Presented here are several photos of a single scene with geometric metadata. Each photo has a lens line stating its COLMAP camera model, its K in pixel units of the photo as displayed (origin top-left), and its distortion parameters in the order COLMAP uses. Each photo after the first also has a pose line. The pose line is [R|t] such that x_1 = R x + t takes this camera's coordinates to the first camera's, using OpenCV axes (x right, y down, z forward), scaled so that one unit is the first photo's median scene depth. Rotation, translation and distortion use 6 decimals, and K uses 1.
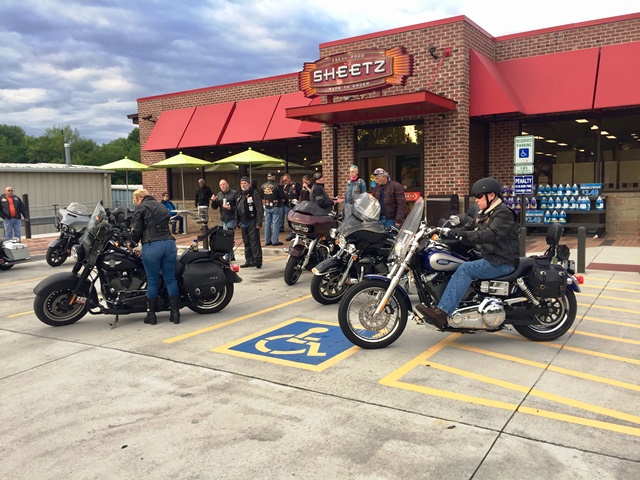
lens RADIAL K [[539.5, 0, 320.1], [0, 539.5, 238.7], [0, 0, 1]] dist [0.040787, -0.035807]
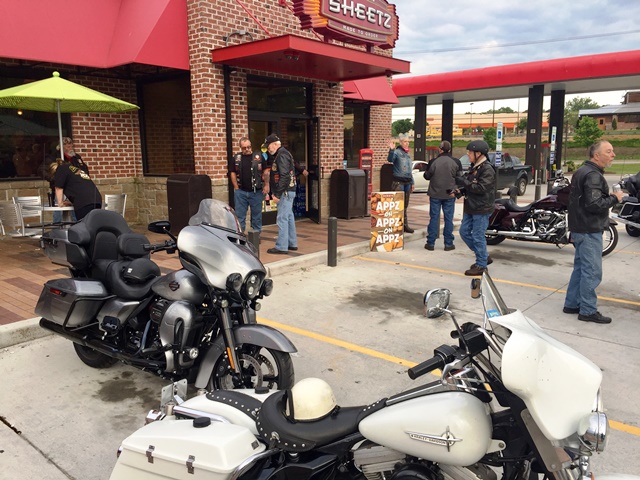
lens RADIAL K [[539.5, 0, 324.0], [0, 539.5, 233.6], [0, 0, 1]] dist [0.040787, -0.035807]
pose [[0.156750, -0.123075, 0.979940, -0.574096], [0.092811, 0.989650, 0.109449, -0.060811], [-0.983268, 0.073793, 0.166550, 0.702962]]
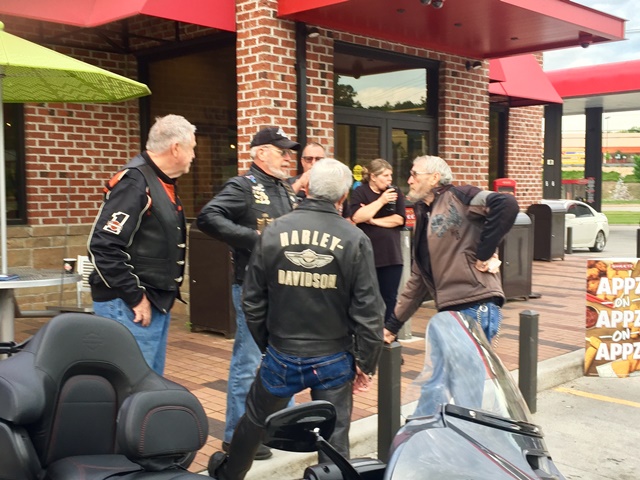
lens RADIAL K [[801.2, 0, 317.4], [0, 801.2, 242.2], [0, 0, 1]] dist [0.033869, 0.000000]
pose [[0.241161, -0.040570, 0.969637, -0.457454], [0.080328, 0.996532, 0.021717, -0.066226], [-0.967155, 0.072652, 0.243583, 0.776610]]
